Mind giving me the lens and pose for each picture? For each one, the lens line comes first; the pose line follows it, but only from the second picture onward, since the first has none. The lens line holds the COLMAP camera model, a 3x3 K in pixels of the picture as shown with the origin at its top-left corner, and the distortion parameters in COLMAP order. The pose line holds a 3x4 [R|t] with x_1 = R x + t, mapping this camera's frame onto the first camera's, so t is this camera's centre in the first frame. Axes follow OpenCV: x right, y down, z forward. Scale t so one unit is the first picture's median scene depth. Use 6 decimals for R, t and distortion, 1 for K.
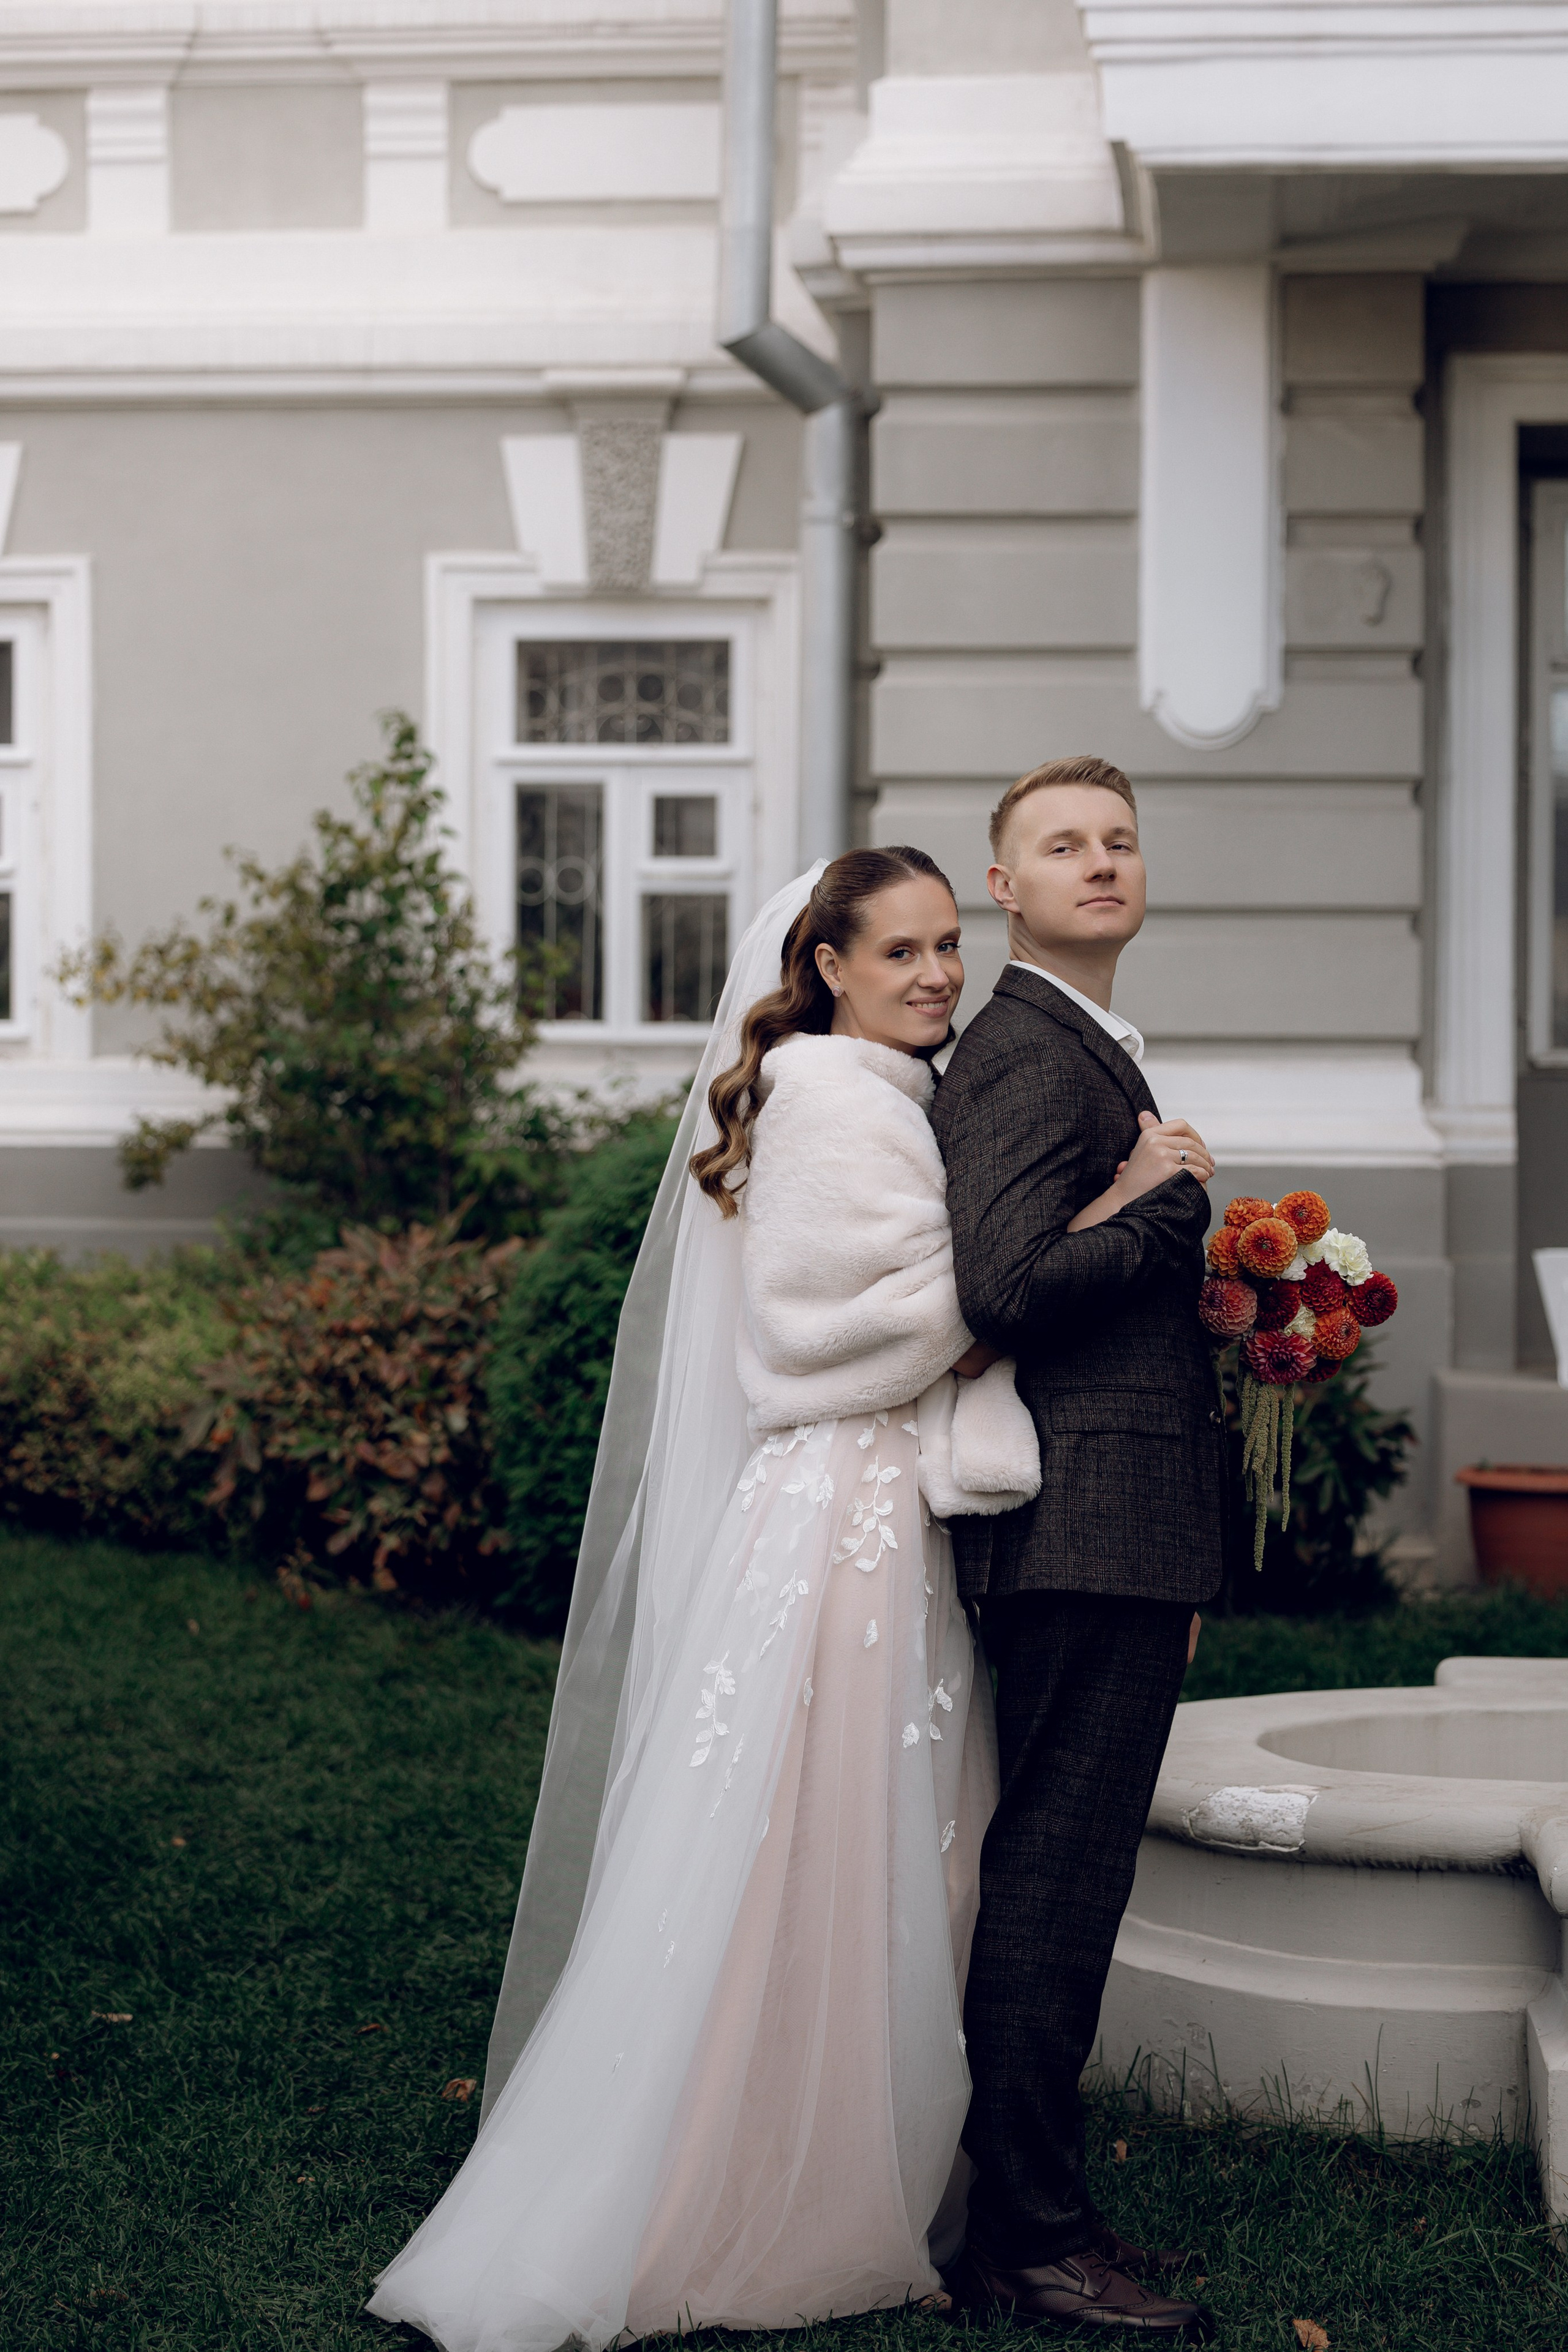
lens RADIAL K [[4970.3, 0, 784.0], [0, 4970.3, 1176.0], [0, 0, 1]] dist [0.020748, 0.014919]
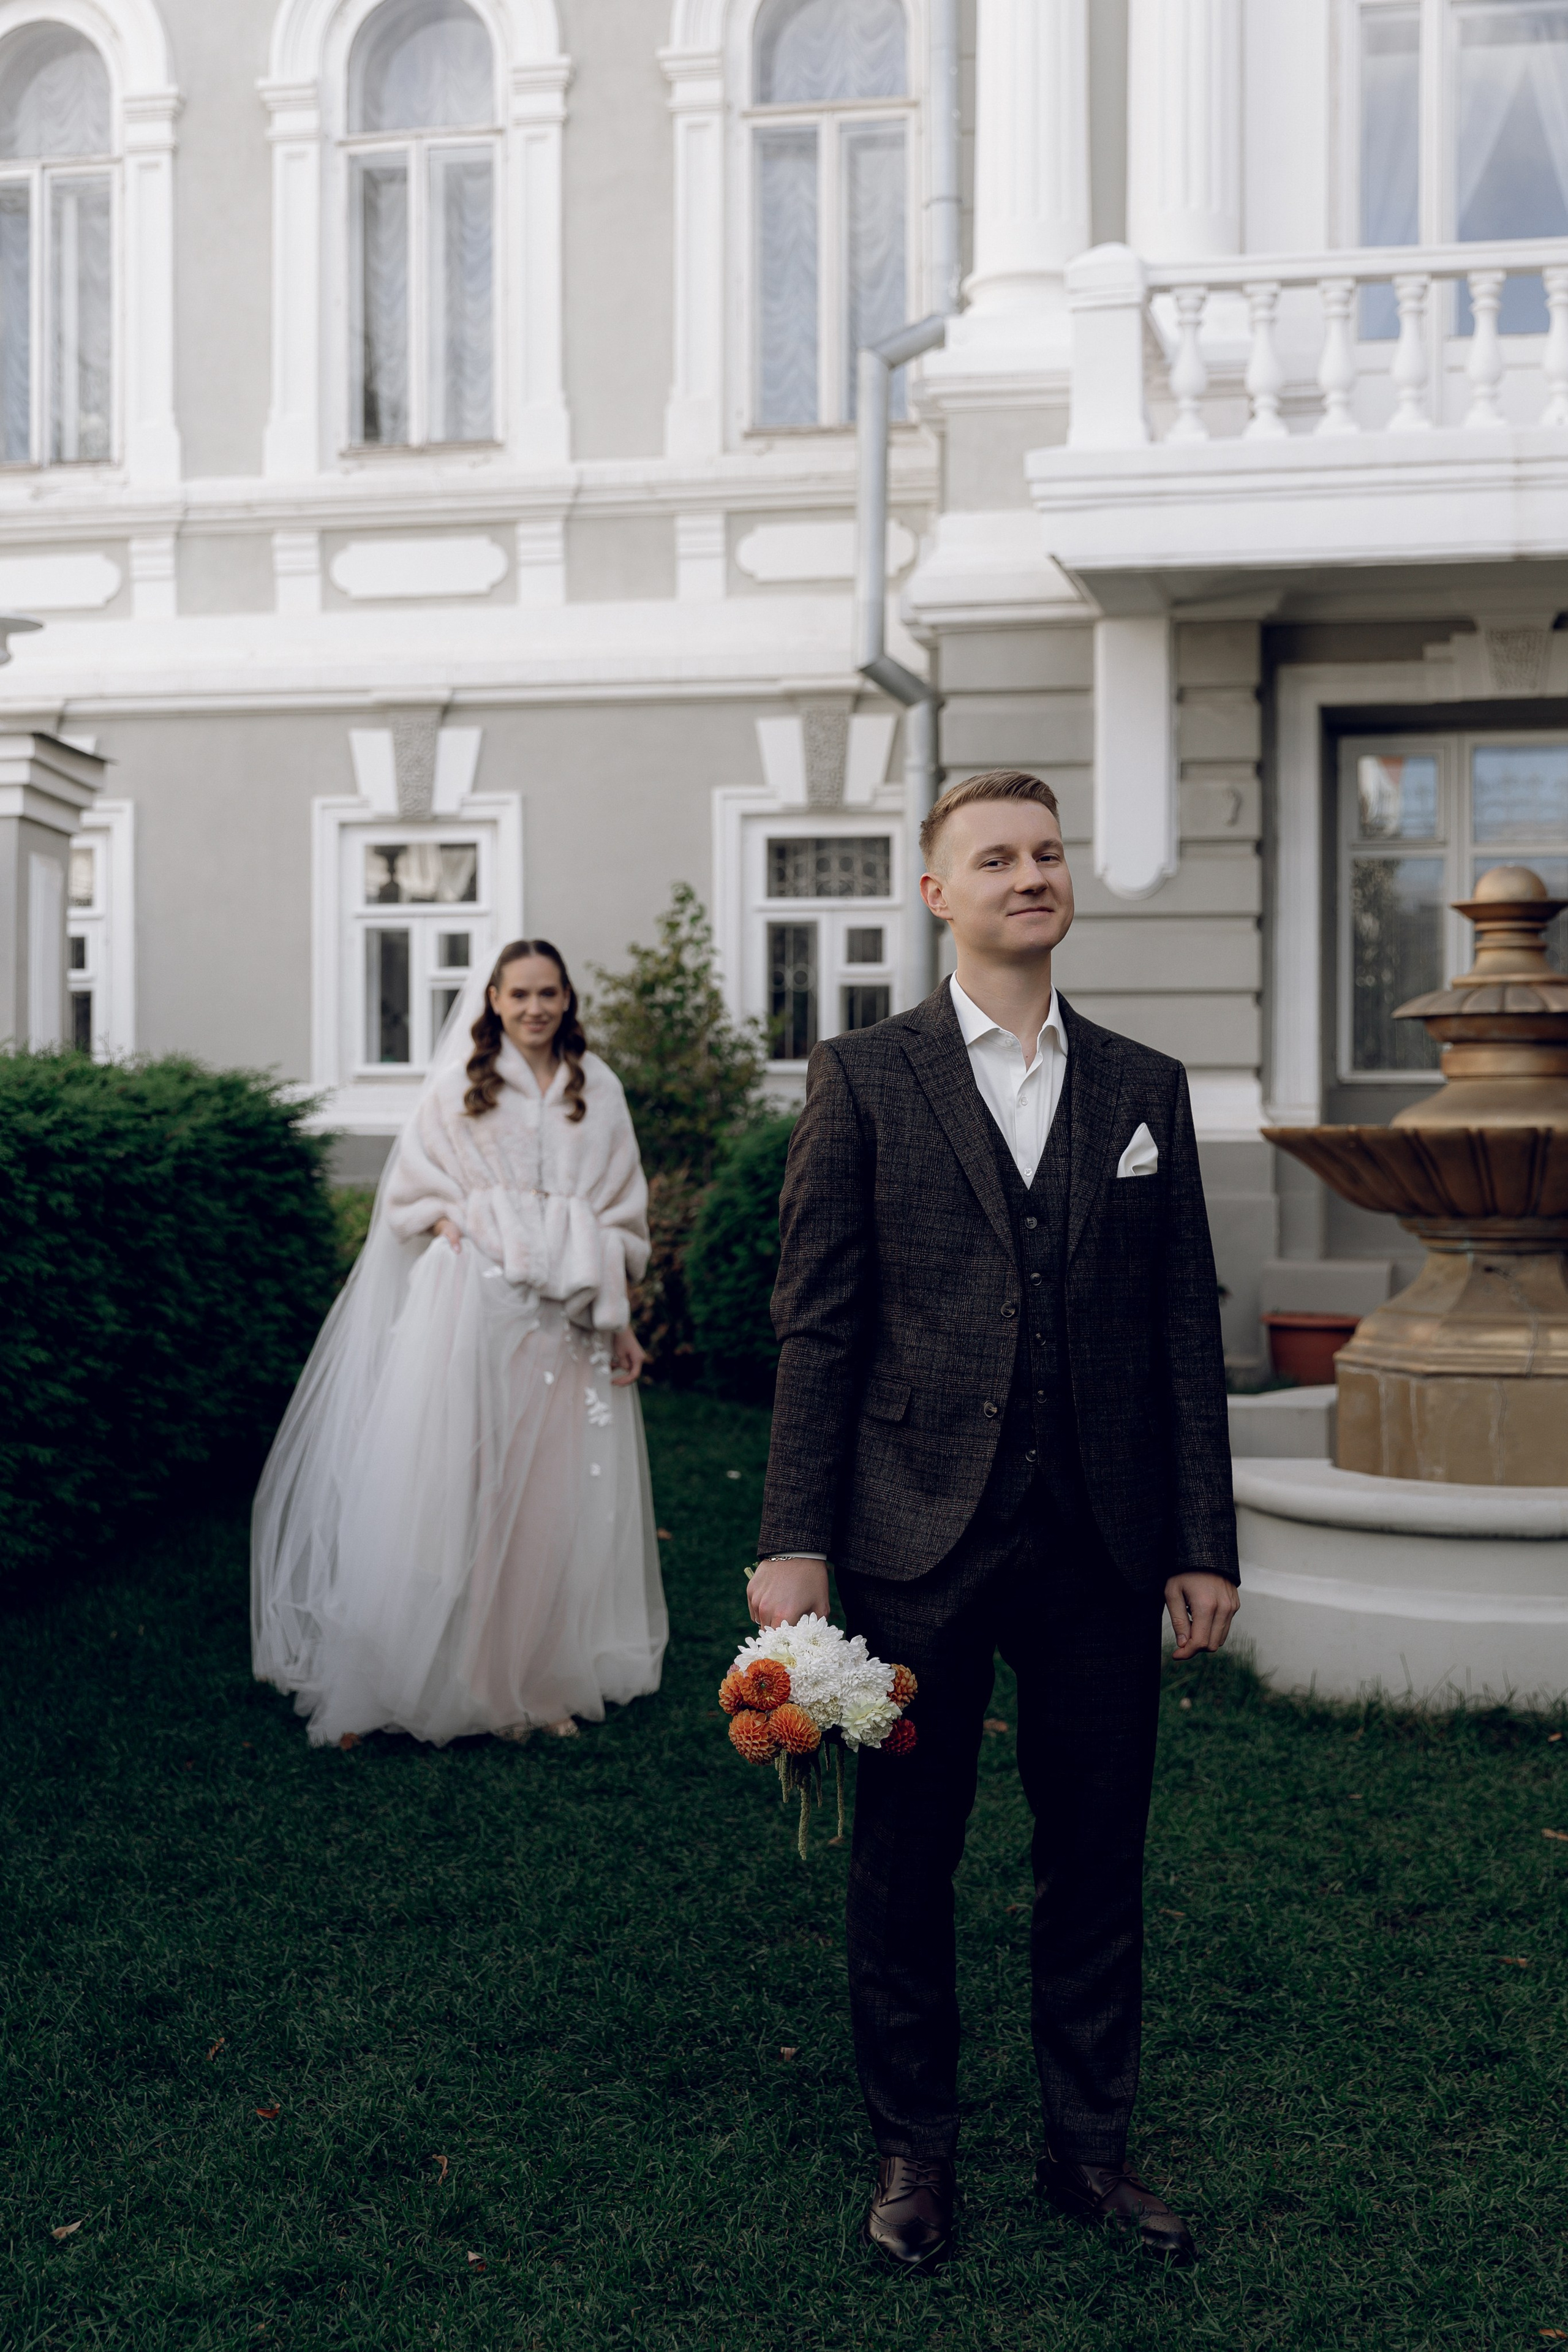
lens RADIAL K [[3310.4, 0, 751.6], [0, 3310.4, 1173.9], [0, 0, 1]] dist [-0.000418, -0.011813]
pose [[0.993194, -0.003657, -0.116414, 0.075167], [0.003778, 0.999993, 0.000819, 0.006818], [0.116410, -0.001253, 0.993200, -0.131930]]
